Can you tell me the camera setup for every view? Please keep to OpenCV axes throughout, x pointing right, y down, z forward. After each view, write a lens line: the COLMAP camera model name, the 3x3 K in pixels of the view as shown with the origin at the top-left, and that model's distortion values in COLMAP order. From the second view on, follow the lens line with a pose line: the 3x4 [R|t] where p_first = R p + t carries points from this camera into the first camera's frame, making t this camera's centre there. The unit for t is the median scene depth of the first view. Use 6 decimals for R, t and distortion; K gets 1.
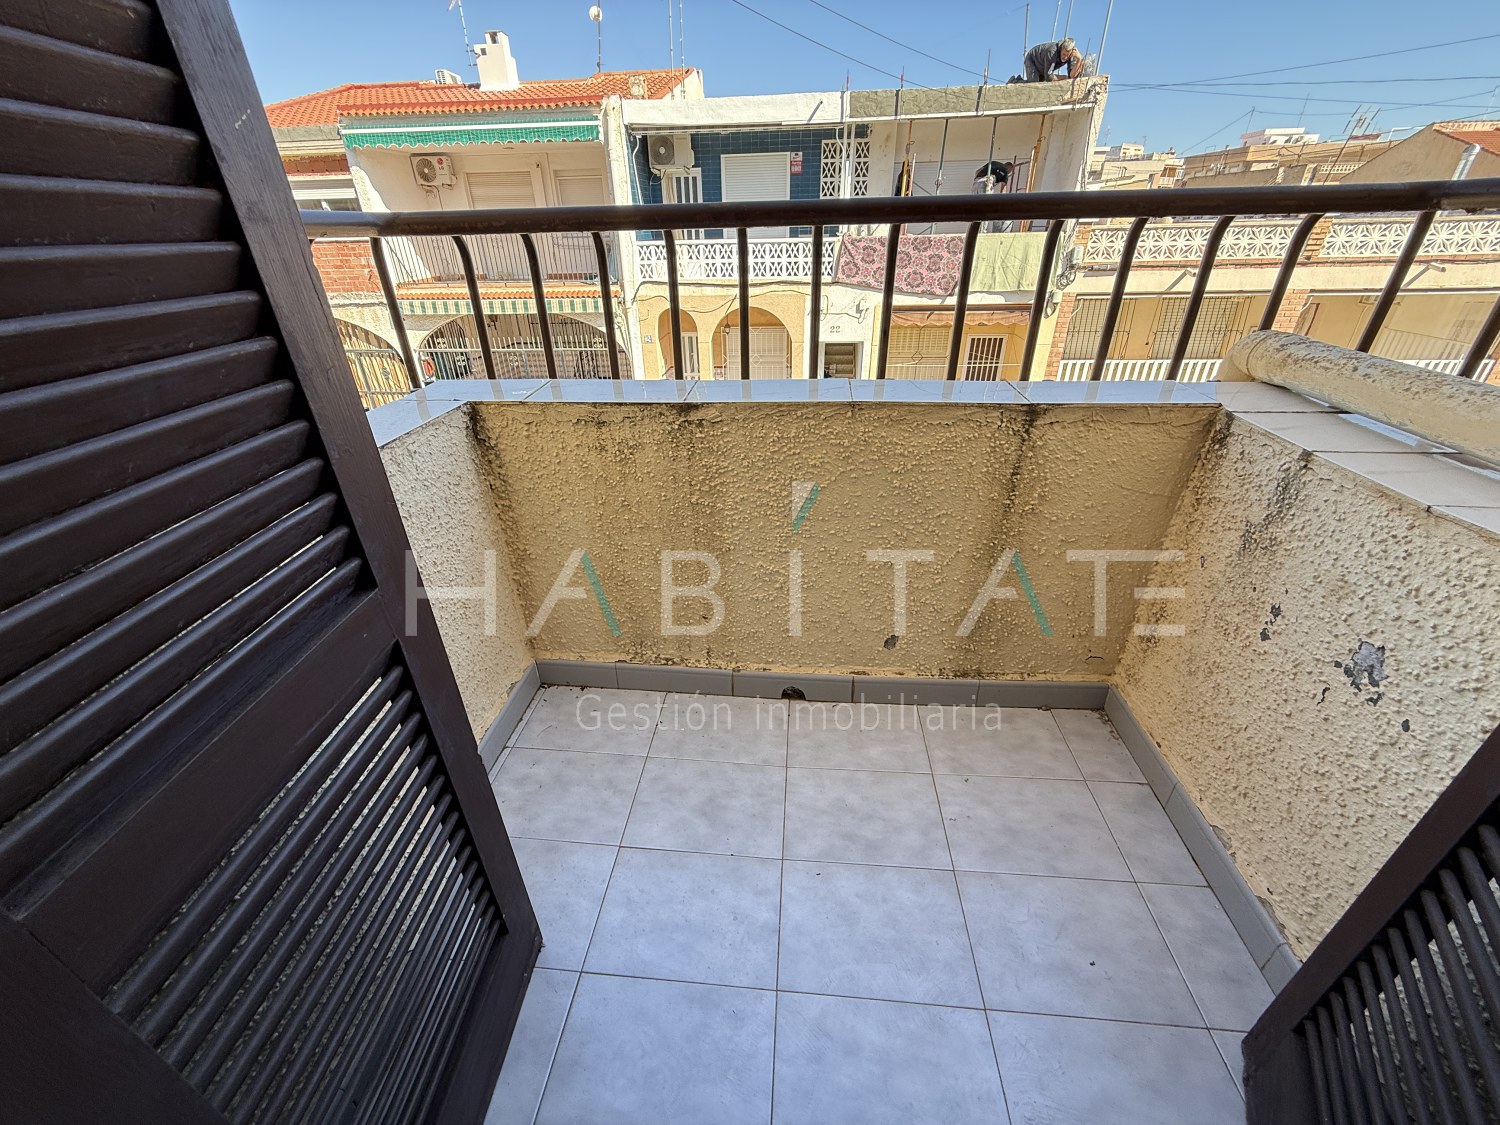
lens RADIAL K [[599.1, 0, 746.2], [0, 599.1, 562.6], [0, 0, 1]] dist [-0.000407, 0.000046]
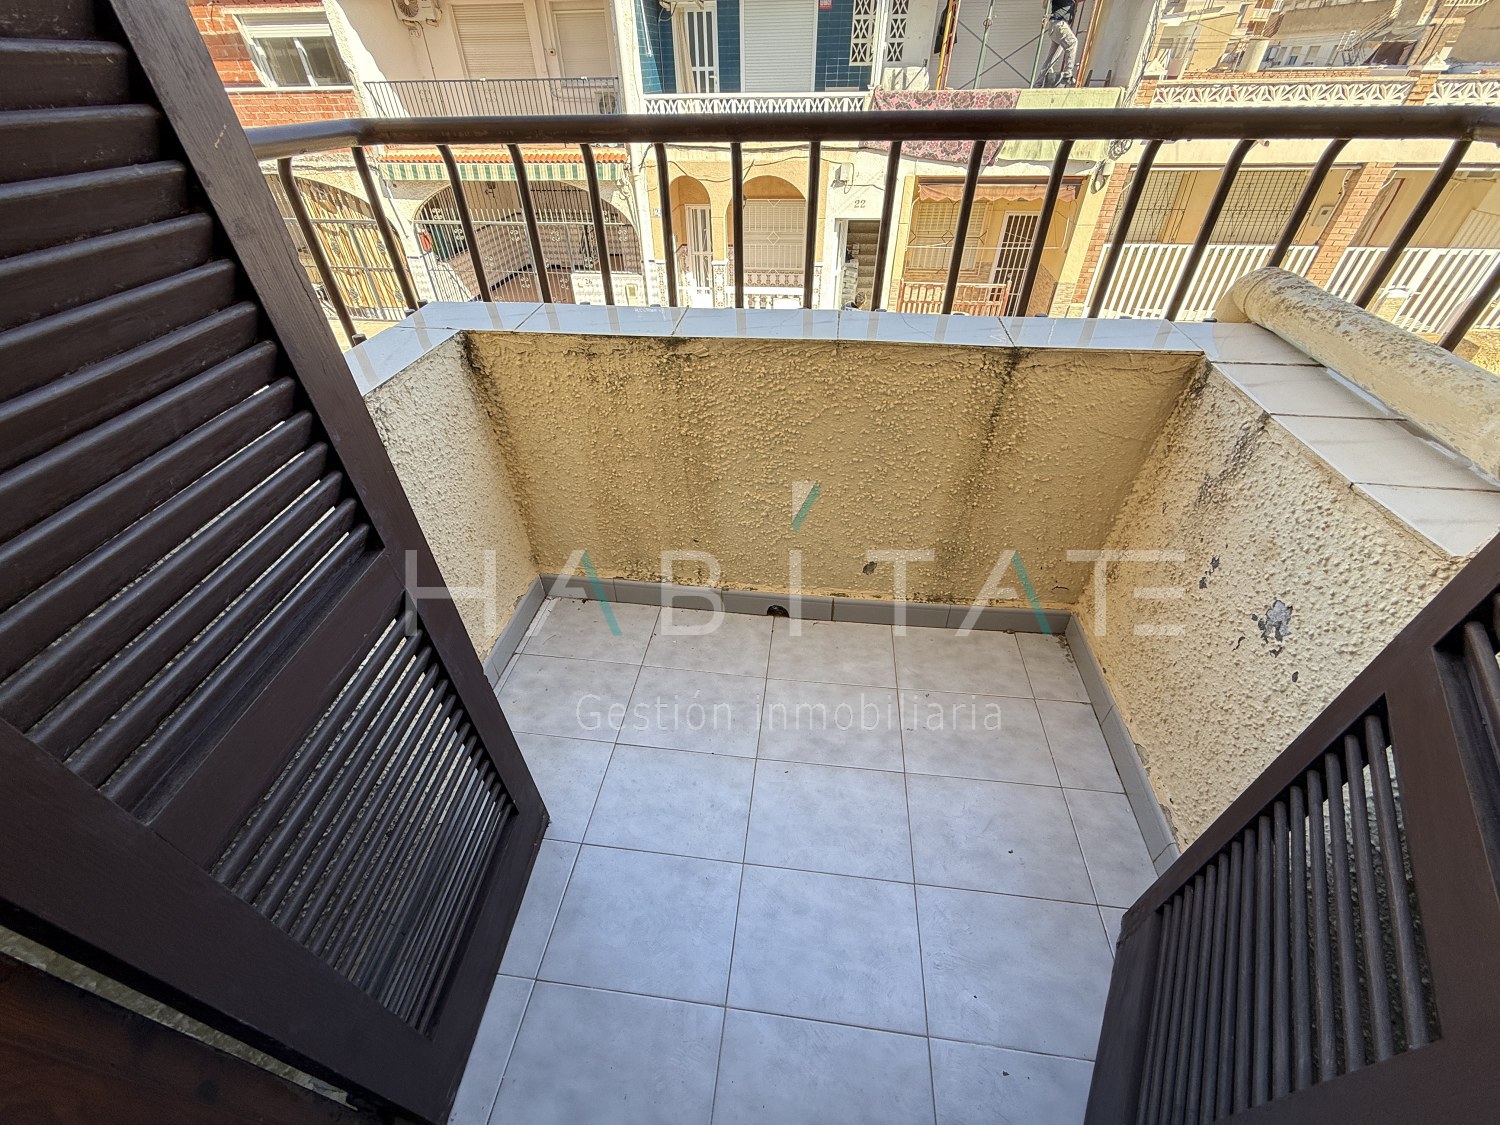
lens RADIAL K [[599.1, 0, 746.2], [0, 599.1, 562.6], [0, 0, 1]] dist [-0.000407, 0.000046]
pose [[0.999516, 0.024668, -0.018953, 0.053663], [-0.020922, 0.983940, 0.177269, -0.078005], [0.023021, -0.176787, 0.983980, -0.064829]]
